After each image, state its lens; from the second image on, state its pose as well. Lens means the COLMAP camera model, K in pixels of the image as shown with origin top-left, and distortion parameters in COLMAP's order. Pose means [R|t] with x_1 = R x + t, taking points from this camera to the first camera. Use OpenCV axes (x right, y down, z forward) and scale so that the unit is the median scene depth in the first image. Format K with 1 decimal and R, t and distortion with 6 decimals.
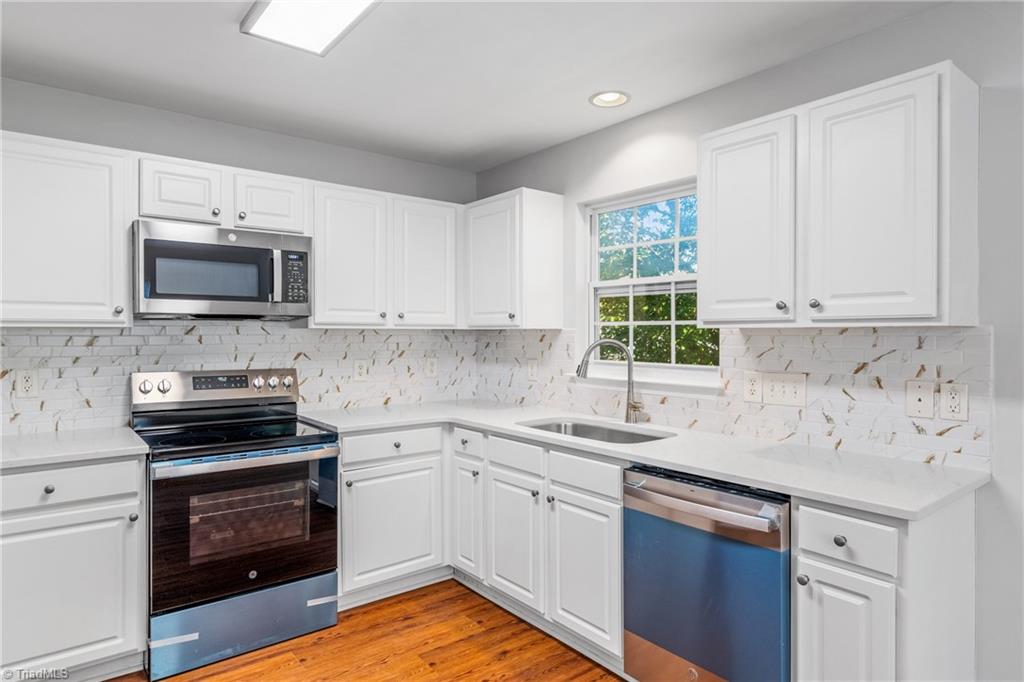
lens RADIAL K [[590.4, 0, 509.1], [0, 590.4, 340.7], [0, 0, 1]] dist [-0.002411, 0.000354]
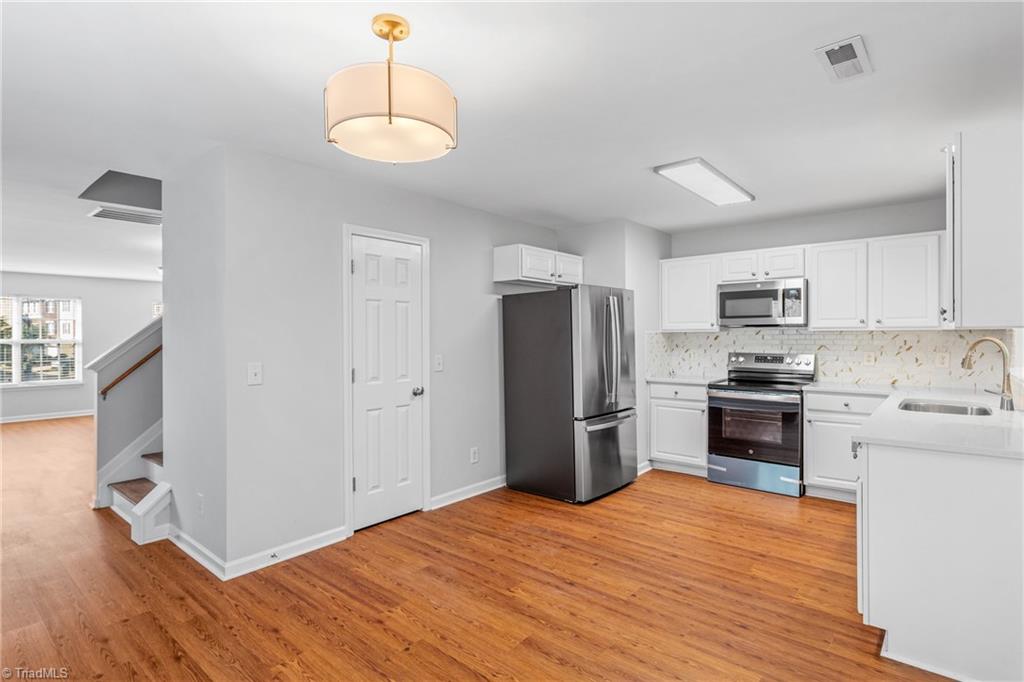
lens RADIAL K [[541.6, 0, 508.7], [0, 541.6, 337.7], [0, 0, 1]] dist [-0.000123, -0.000038]
pose [[0.194486, 0.005690, -0.980889, 1.008714], [-0.004057, 0.999979, 0.004996, -0.005559], [0.980897, 0.003008, 0.194505, -0.159344]]
